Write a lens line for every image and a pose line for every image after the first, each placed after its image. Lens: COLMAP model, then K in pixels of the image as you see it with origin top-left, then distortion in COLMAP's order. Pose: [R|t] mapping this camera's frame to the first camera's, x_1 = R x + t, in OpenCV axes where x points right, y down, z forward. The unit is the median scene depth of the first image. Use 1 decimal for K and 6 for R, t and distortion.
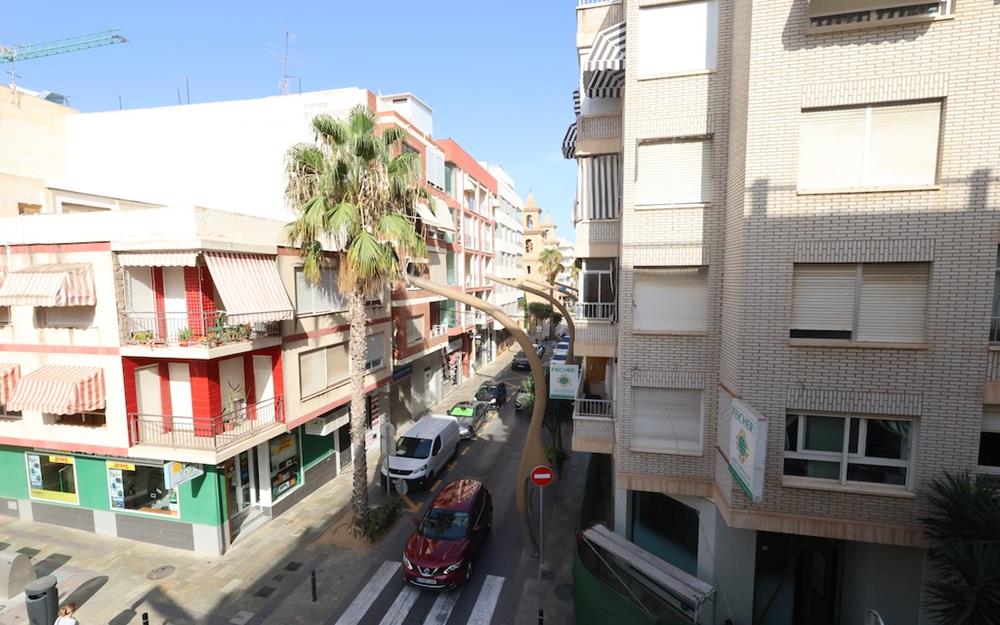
lens RADIAL K [[462.3, 0, 496.6], [0, 462.3, 321.3], [0, 0, 1]] dist [-0.004435, 0.000327]
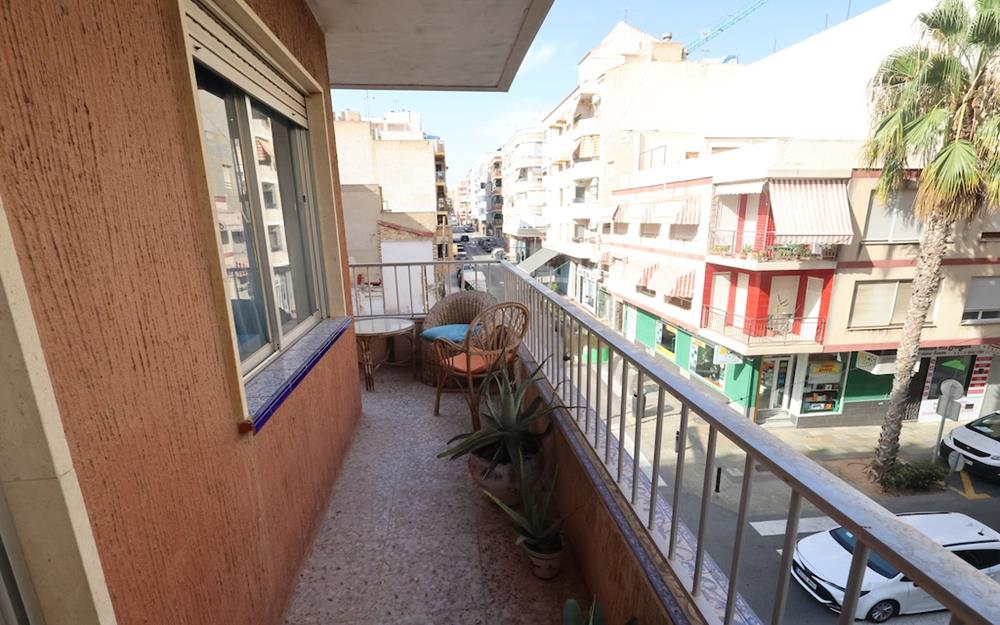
lens RADIAL K [[459.4, 0, 498.3], [0, 459.4, 332.6], [0, 0, 1]] dist [-0.001891, 0.003702]
pose [[0.339996, 0.236418, -0.910225, 0.236090], [-0.079174, 0.971644, 0.222797, 0.018694], [0.937088, -0.003684, 0.349074, -0.060105]]
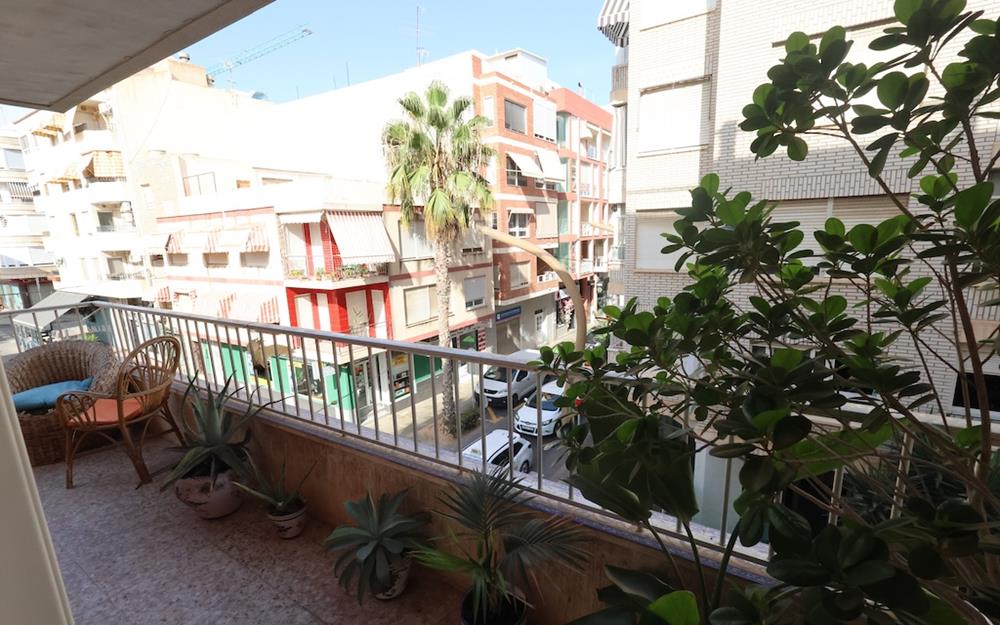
lens RADIAL K [[460.3, 0, 496.0], [0, 460.3, 328.9], [0, 0, 1]] dist [-0.001387, 0.000496]
pose [[0.939523, 0.048137, -0.339086, 0.255624], [-0.006675, 0.992459, 0.122397, 0.020776], [0.342420, -0.112731, 0.932759, -0.117108]]
